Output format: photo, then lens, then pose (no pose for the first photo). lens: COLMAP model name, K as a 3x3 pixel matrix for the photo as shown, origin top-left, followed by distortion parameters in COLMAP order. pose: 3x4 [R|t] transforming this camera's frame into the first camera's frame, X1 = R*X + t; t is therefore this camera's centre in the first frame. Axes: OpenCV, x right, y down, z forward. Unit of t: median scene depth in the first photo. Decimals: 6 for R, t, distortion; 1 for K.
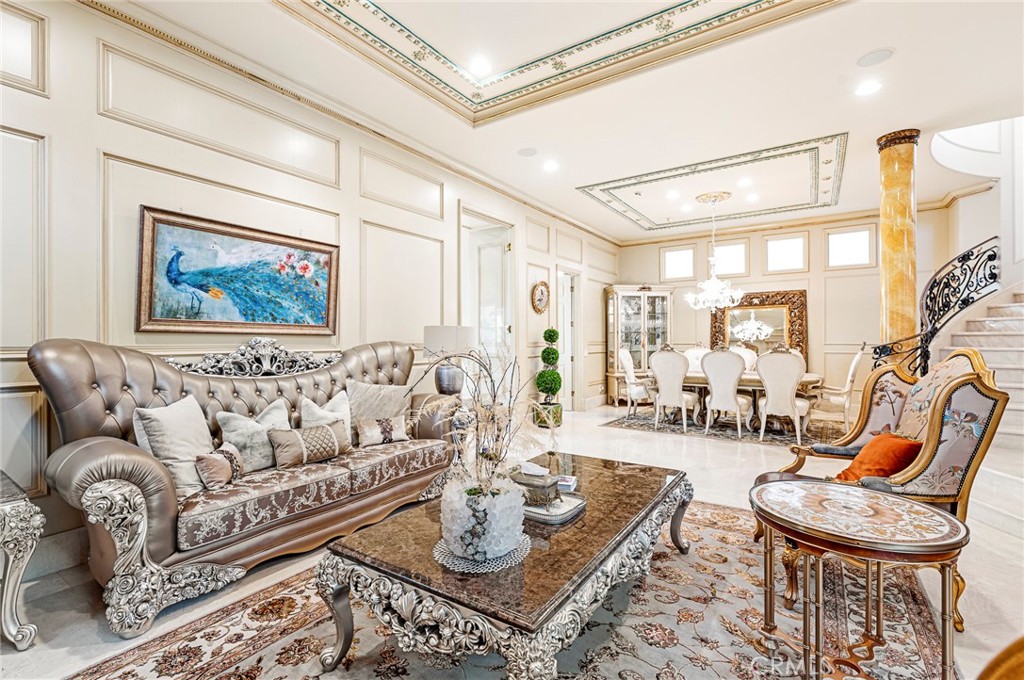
lens RADIAL K [[455.5, 0, 513.6], [0, 455.5, 344.4], [0, 0, 1]] dist [-0.001362, 0.000128]
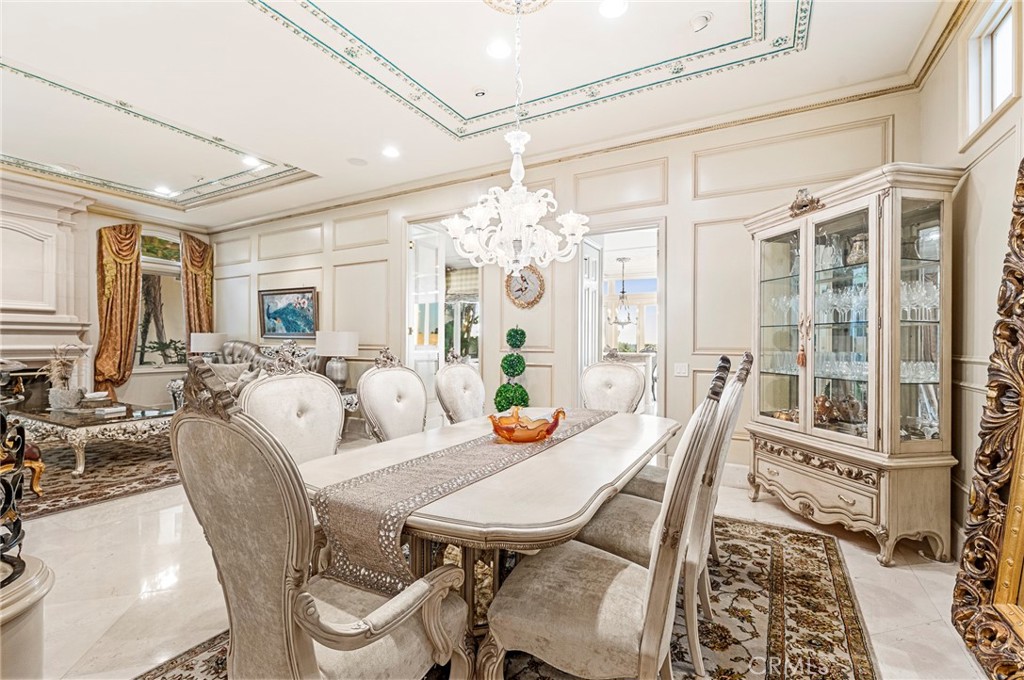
lens RADIAL K [[455.5, 0, 511.7], [0, 455.5, 341.6], [0, 0, 1]] dist [-0.001362, 0.000128]
pose [[0.074614, 0.006469, -0.997192, 0.940608], [-0.014459, 0.999881, 0.005405, -0.019923], [0.997108, 0.014015, 0.074699, 1.096218]]
